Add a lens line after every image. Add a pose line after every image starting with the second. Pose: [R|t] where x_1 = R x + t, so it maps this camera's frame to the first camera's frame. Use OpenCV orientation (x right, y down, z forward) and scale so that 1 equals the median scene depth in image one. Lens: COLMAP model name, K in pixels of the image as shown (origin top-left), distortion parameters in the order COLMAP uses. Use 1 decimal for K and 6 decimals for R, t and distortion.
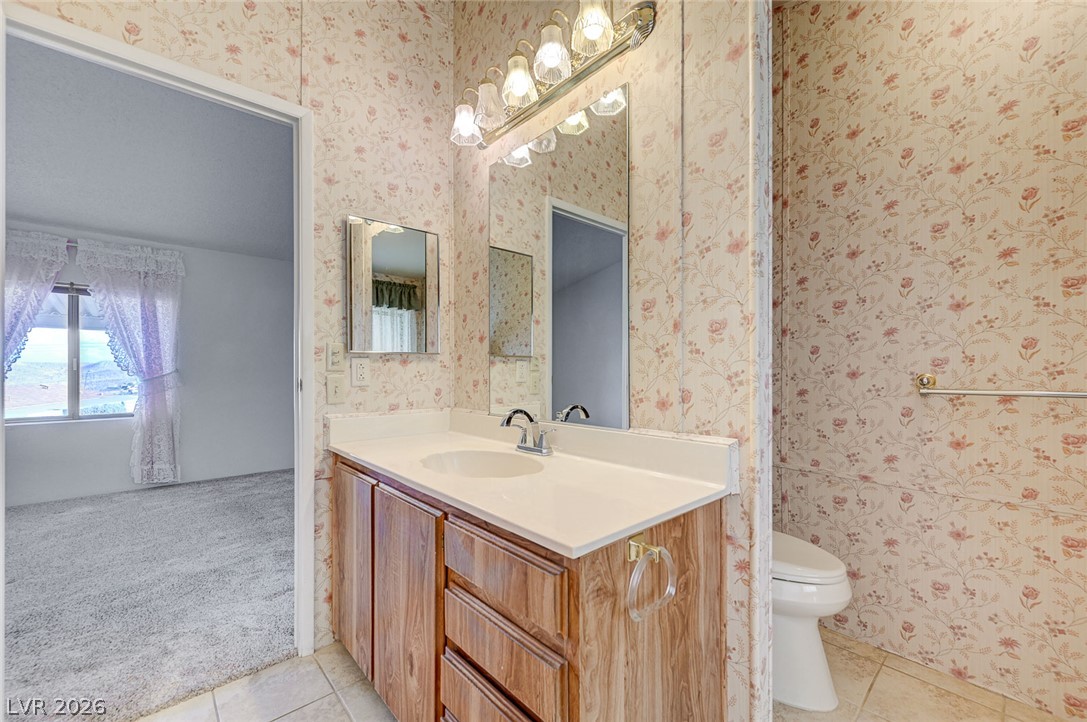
lens RADIAL K [[433.4, 0, 544.6], [0, 433.4, 365.3], [0, 0, 1]] dist [0.002931, 0.000166]
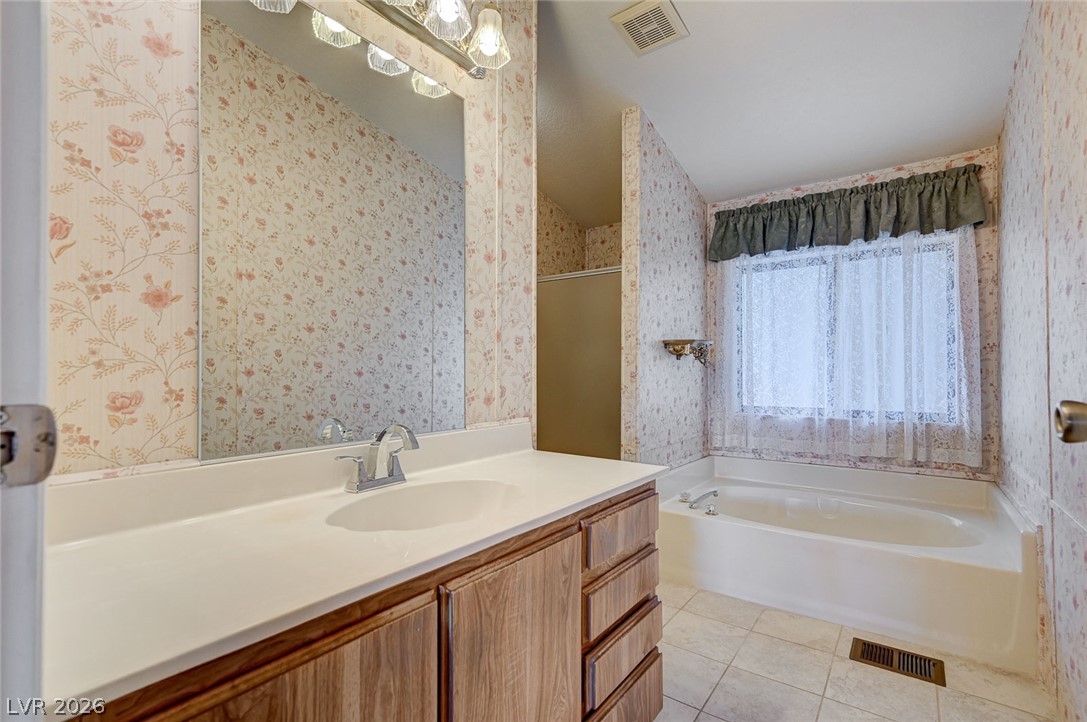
lens RADIAL K [[494.3, 0, 543.5], [0, 494.3, 367.9], [0, 0, 1]] dist [-0.003672, -0.000158]
pose [[-0.186633, 0.016456, 0.982292, -1.171141], [-0.004030, 0.999838, -0.017515, 0.026884], [-0.982421, -0.007228, -0.186537, 1.184255]]
